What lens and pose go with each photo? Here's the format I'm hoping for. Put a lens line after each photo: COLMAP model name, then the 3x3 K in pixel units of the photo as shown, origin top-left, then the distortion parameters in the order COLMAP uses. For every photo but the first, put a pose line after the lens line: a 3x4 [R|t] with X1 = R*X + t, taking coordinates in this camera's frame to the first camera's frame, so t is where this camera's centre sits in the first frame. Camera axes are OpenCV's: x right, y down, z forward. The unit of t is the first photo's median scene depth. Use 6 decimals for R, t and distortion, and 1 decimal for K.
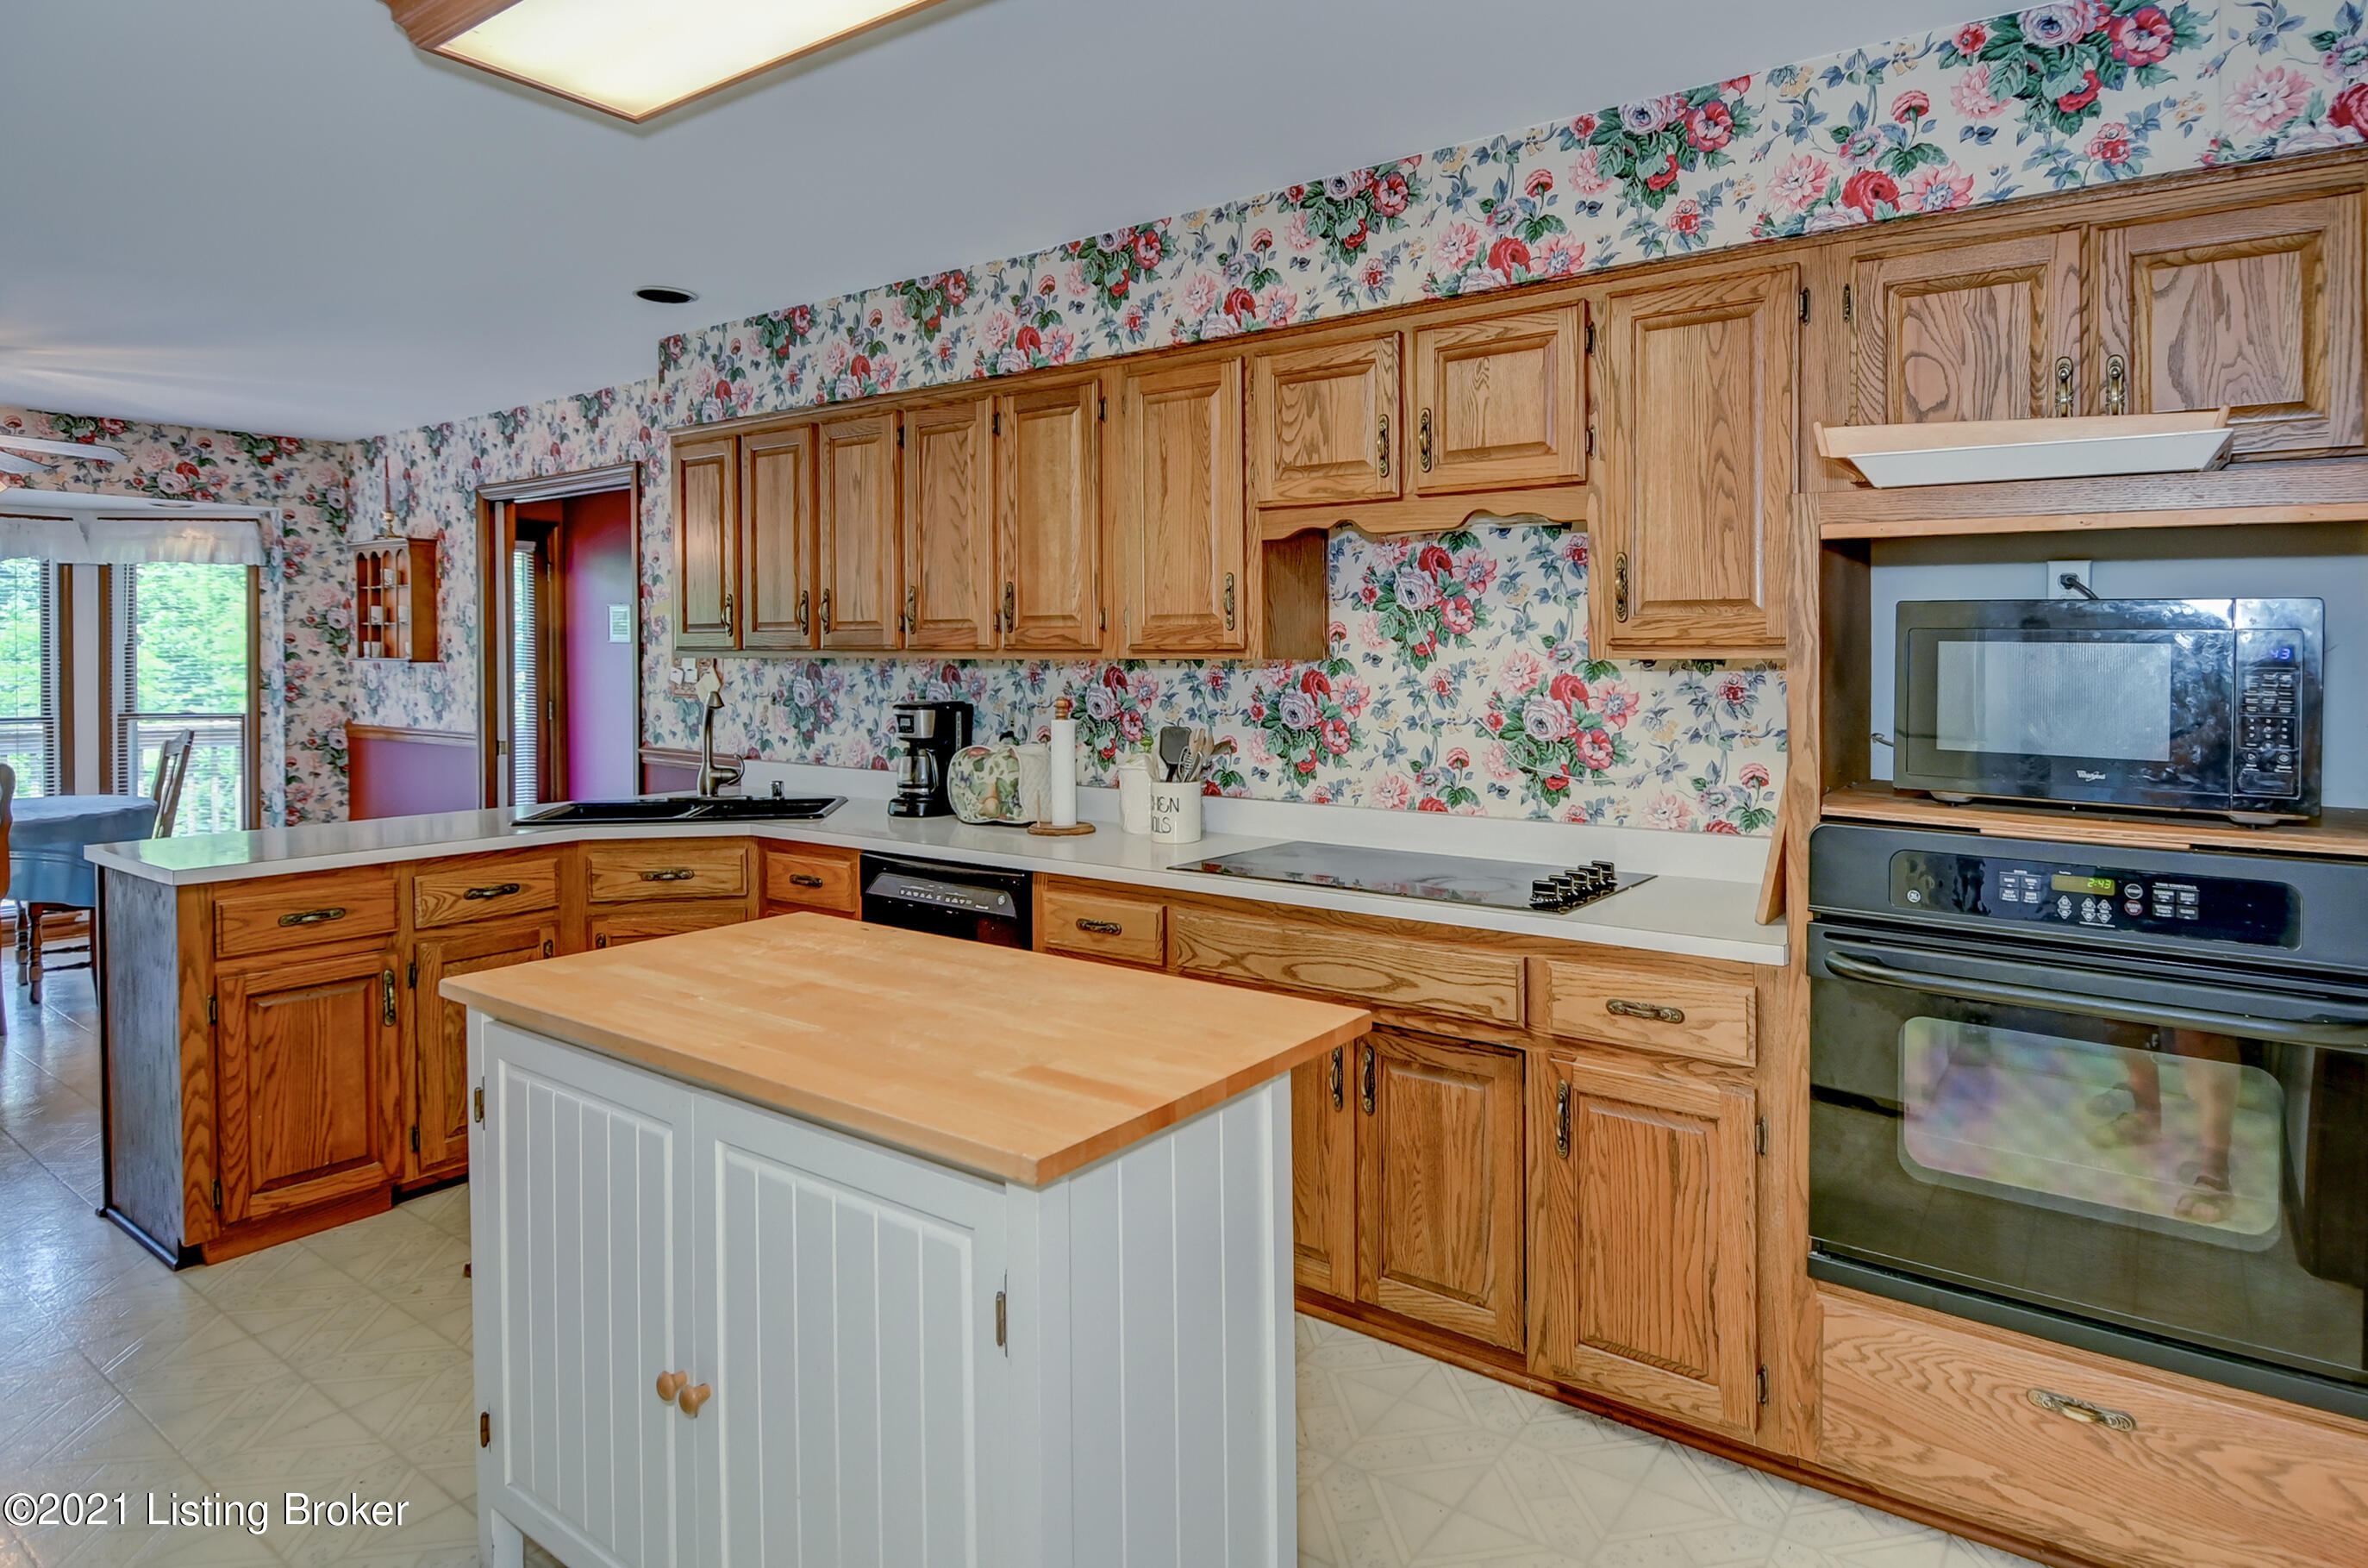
lens RADIAL K [[1308.8, 0, 1183.2], [0, 1308.8, 744.2], [0, 0, 1]] dist [0.015550, -0.030373]
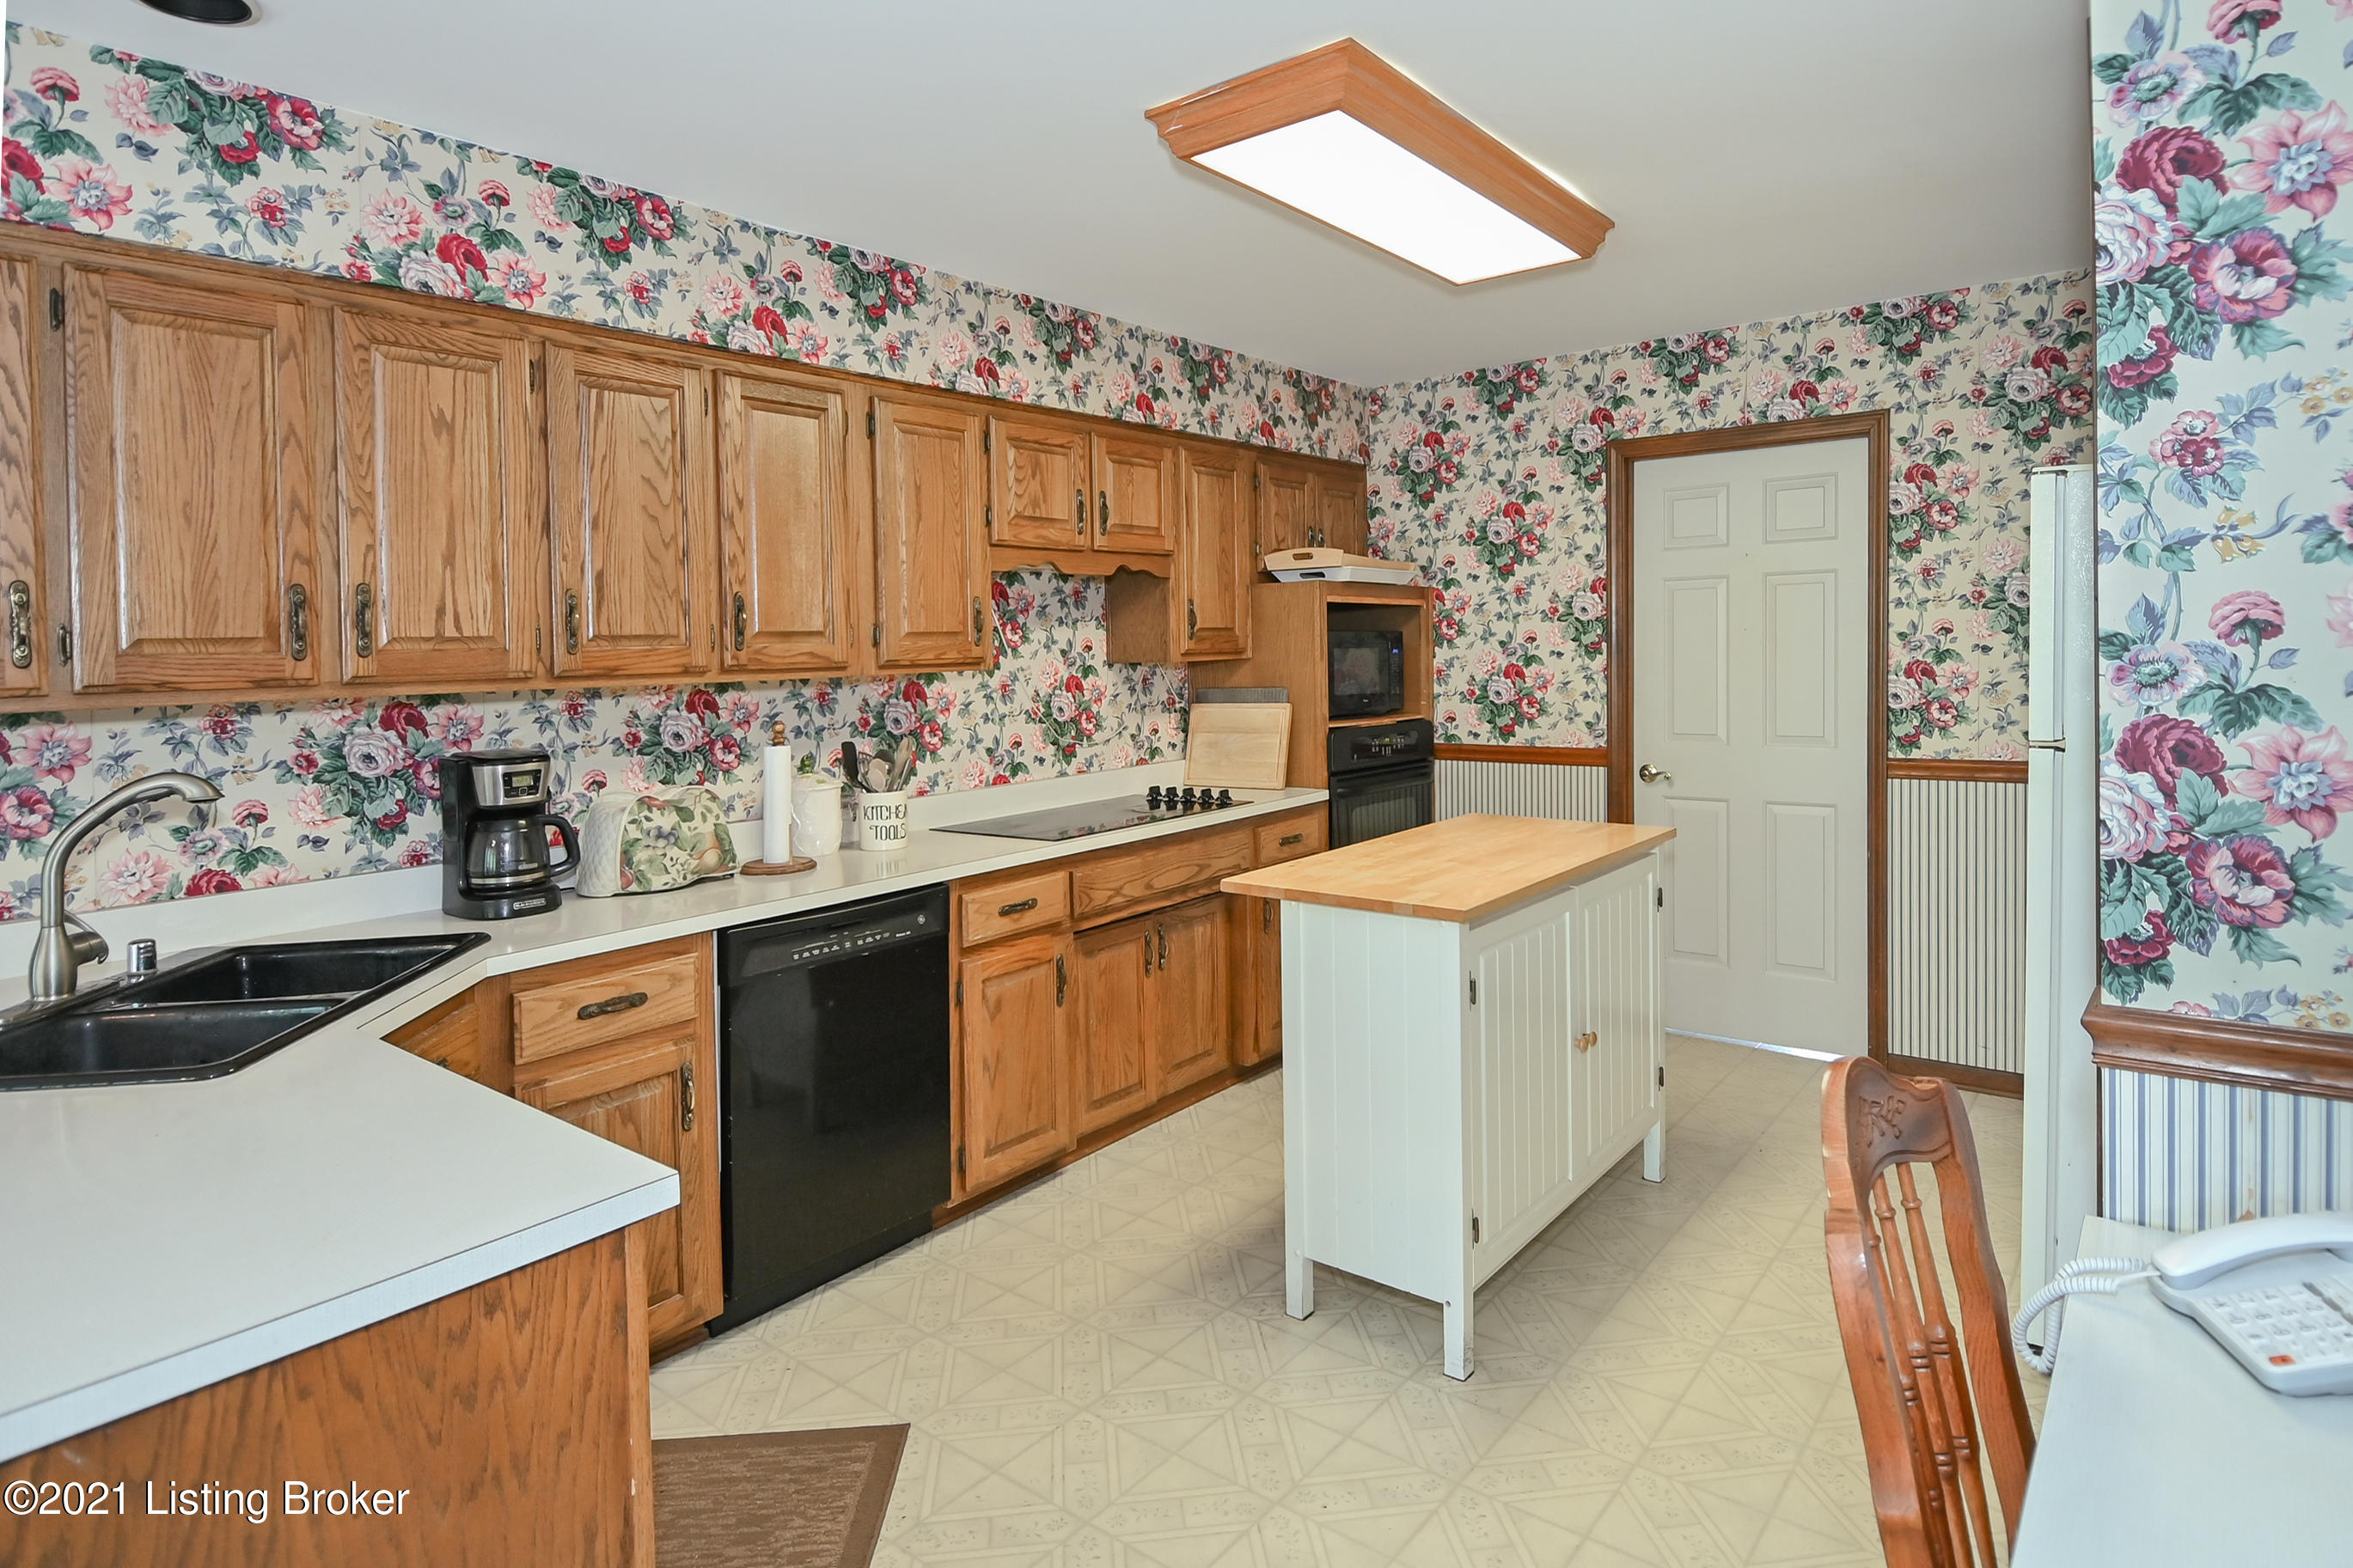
lens RADIAL K [[1263.0, 0, 1176.5], [0, 1263.0, 784.0], [0, 0, 1]] dist [-0.002251, -0.018020]
pose [[0.048688, -0.106799, 0.993088, -1.005513], [0.096887, 0.990083, 0.101726, -0.057724], [-0.994104, 0.091264, 0.058552, 0.709893]]
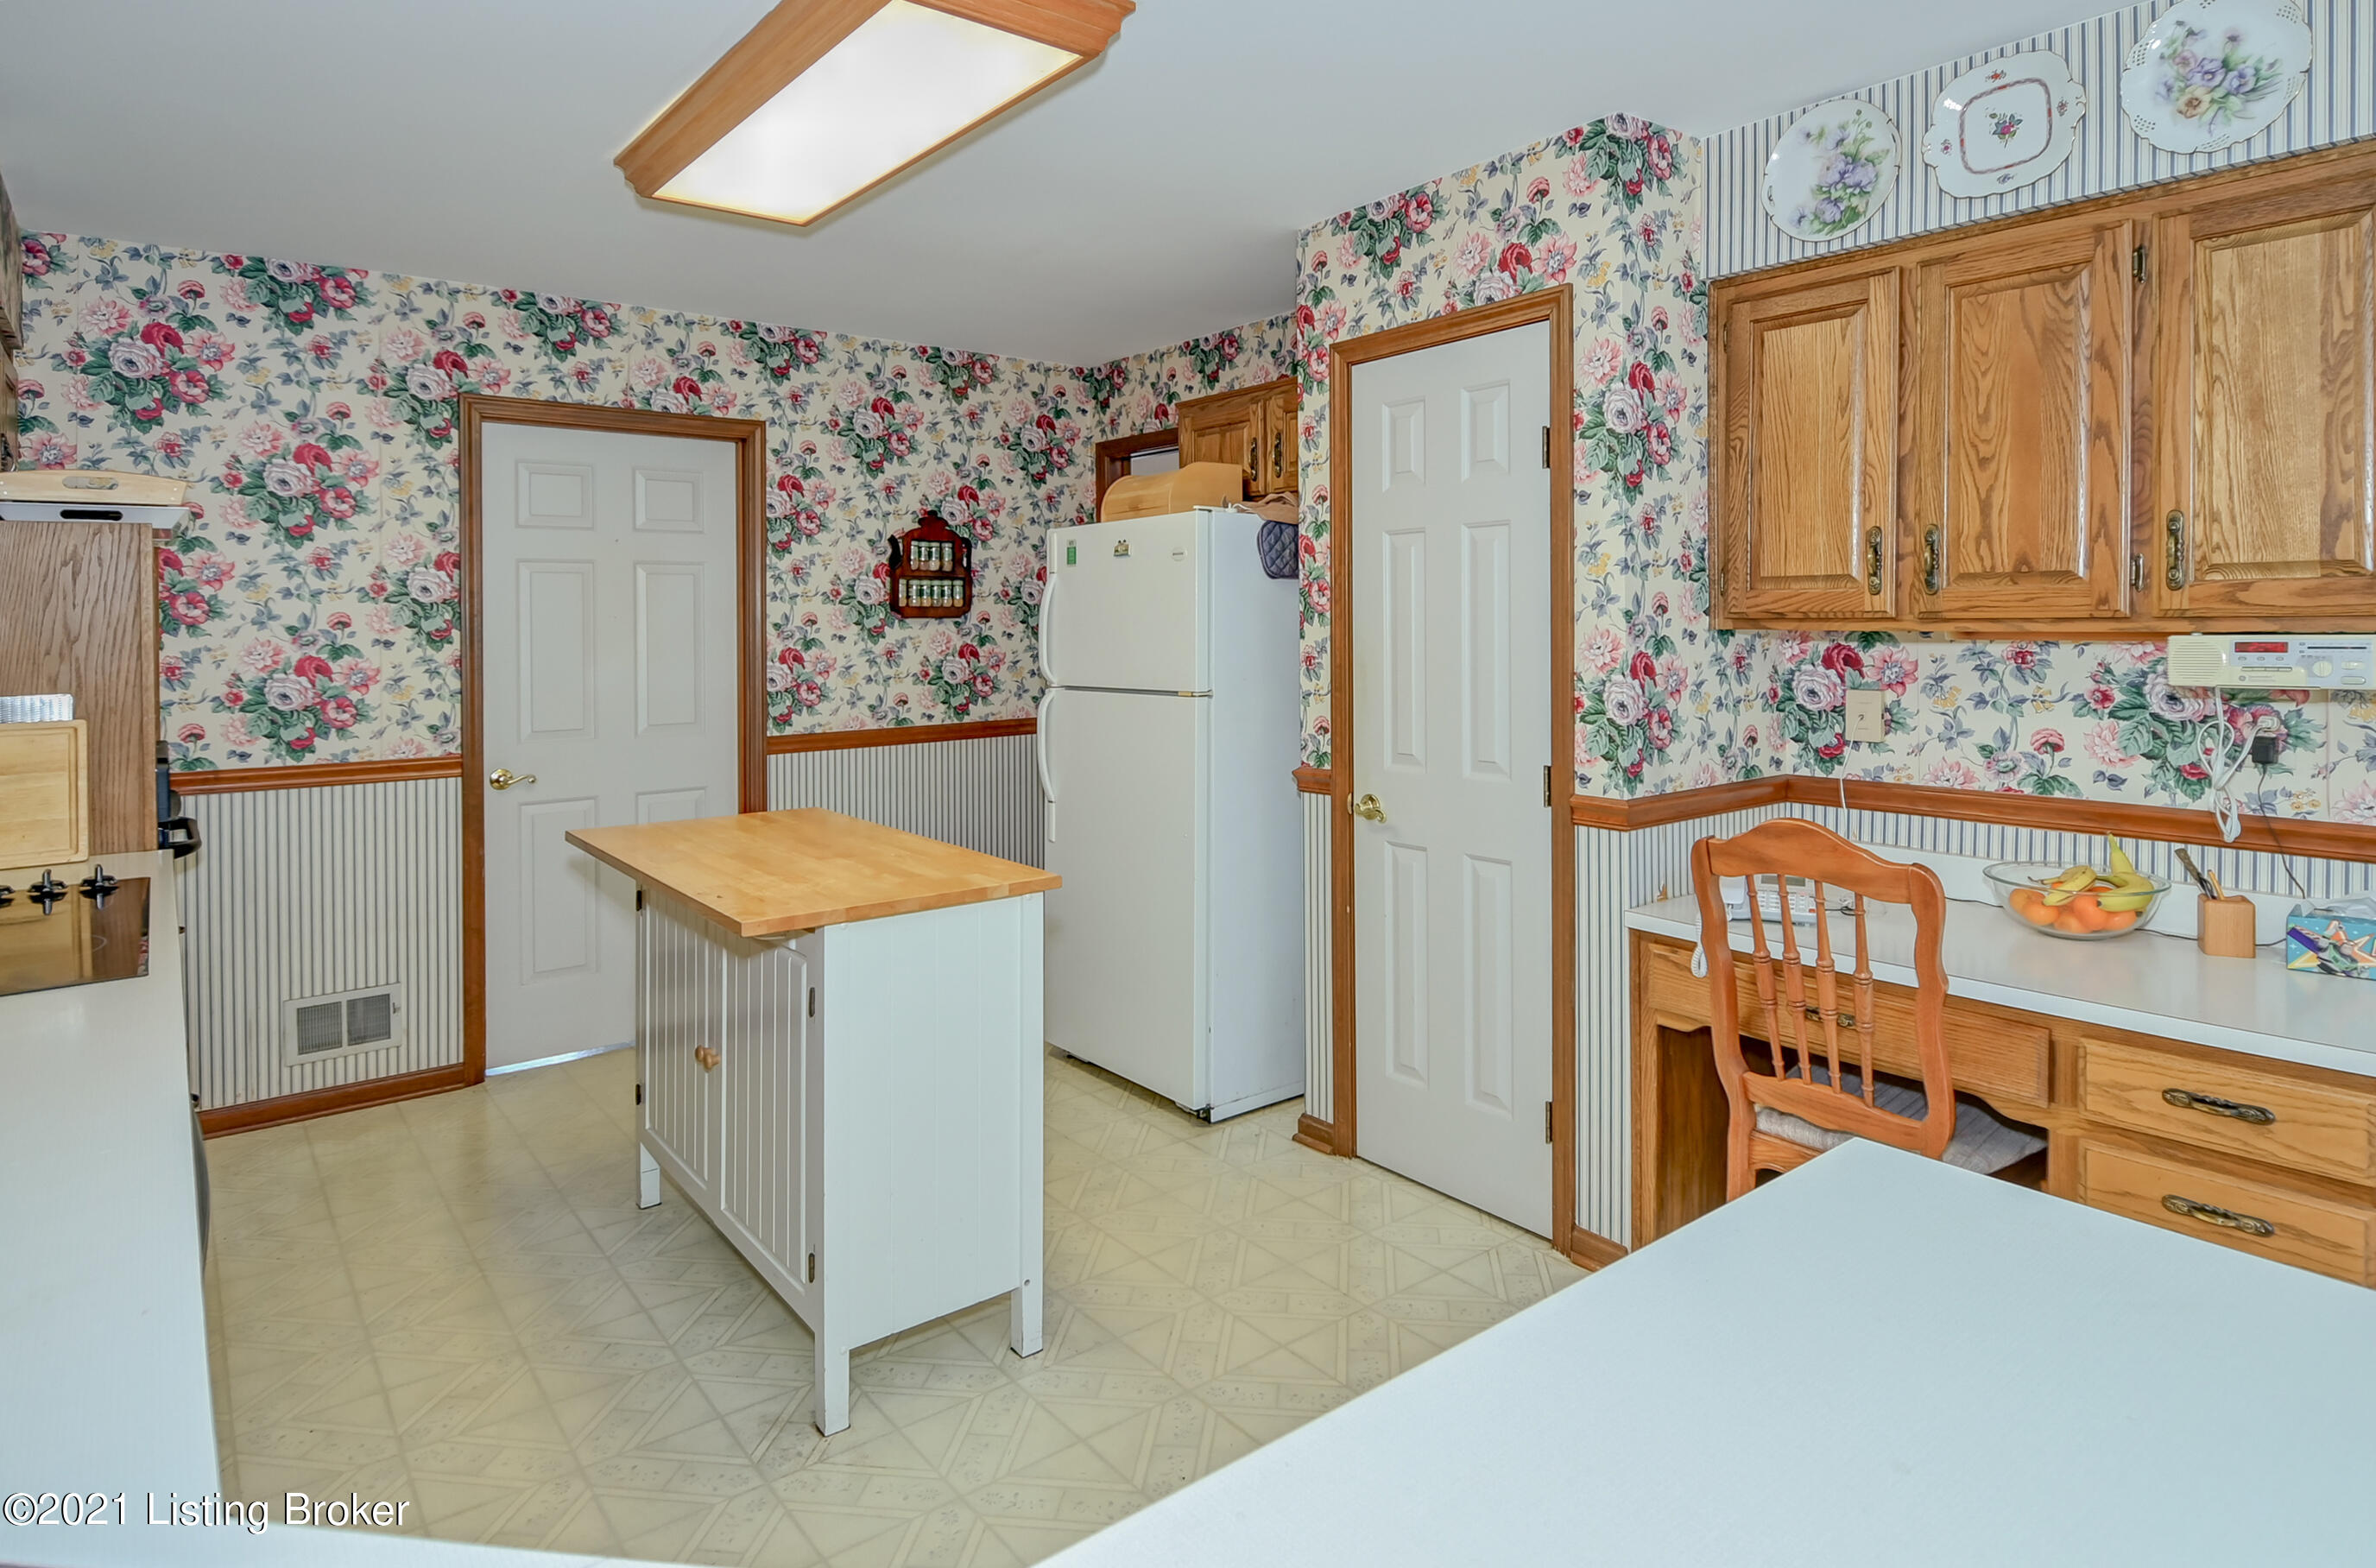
lens RADIAL K [[1313.3, 0, 1187.2], [0, 1313.3, 744.1], [0, 0, 1]] dist [0.015550, -0.030373]
pose [[-0.964408, -0.017425, 0.263843, 0.141622], [0.027106, 0.986055, 0.164200, -0.172996], [-0.263025, 0.165508, -0.950487, 2.263134]]
